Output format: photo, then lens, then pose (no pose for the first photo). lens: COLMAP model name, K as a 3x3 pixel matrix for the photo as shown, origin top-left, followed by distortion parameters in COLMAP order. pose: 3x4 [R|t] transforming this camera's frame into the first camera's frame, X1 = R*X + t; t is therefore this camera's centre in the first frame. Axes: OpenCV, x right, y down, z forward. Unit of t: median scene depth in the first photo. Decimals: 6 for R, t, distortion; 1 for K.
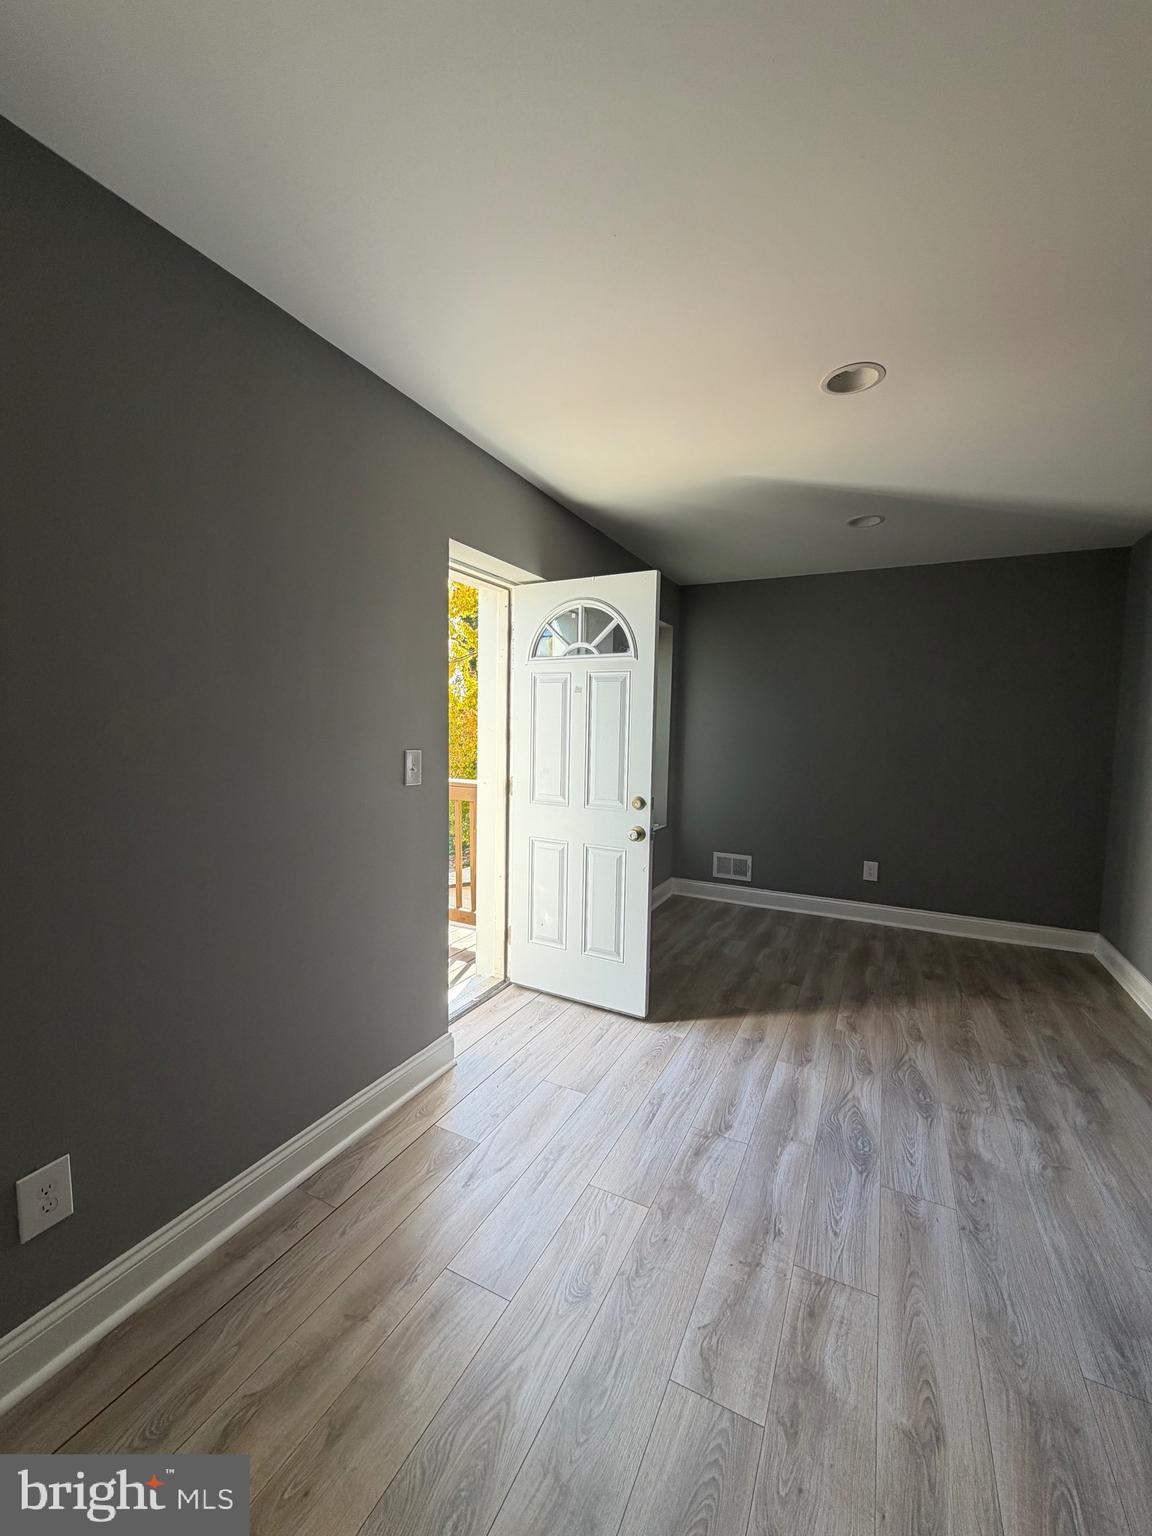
lens RADIAL K [[616.6, 0, 578.4], [0, 616.6, 768.8], [0, 0, 1]] dist [0.002859, 0.000014]
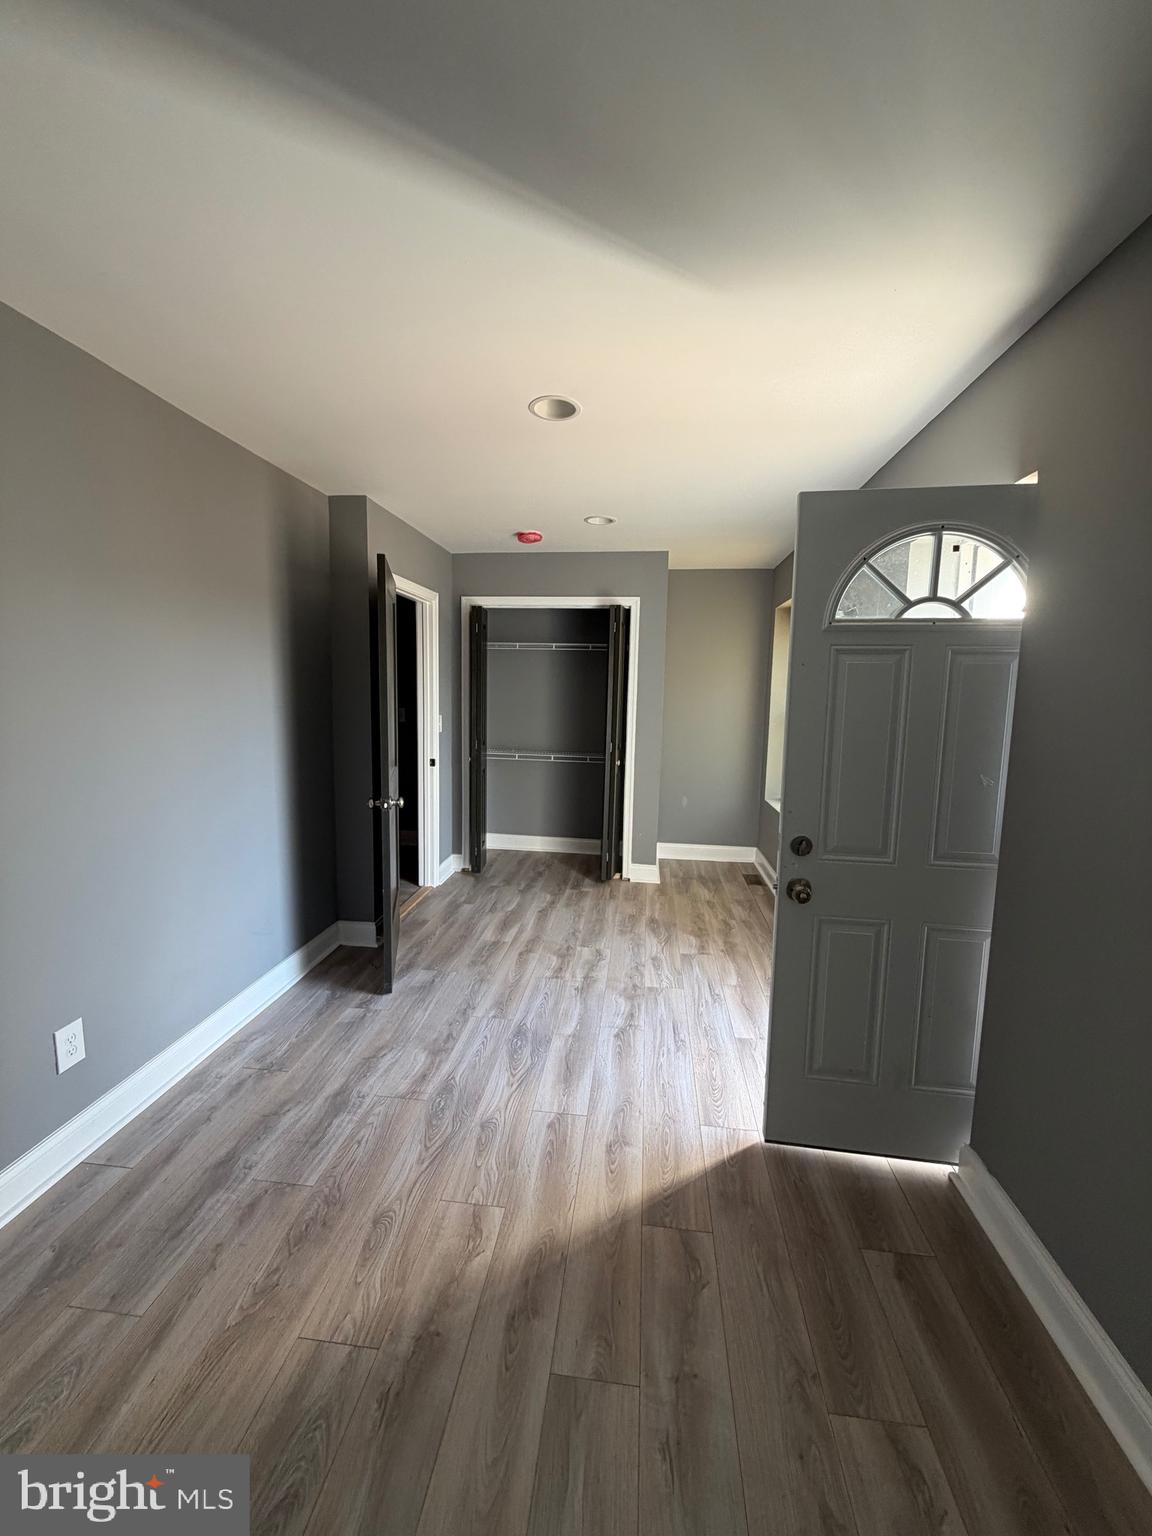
lens RADIAL K [[616.6, 0, 577.0], [0, 616.6, 772.1], [0, 0, 1]] dist [0.002859, 0.000014]
pose [[-0.938929, 0.014609, -0.343802, 0.735660], [-0.056148, 0.979205, 0.194949, -0.184153], [0.339500, 0.202347, -0.918583, 1.997319]]
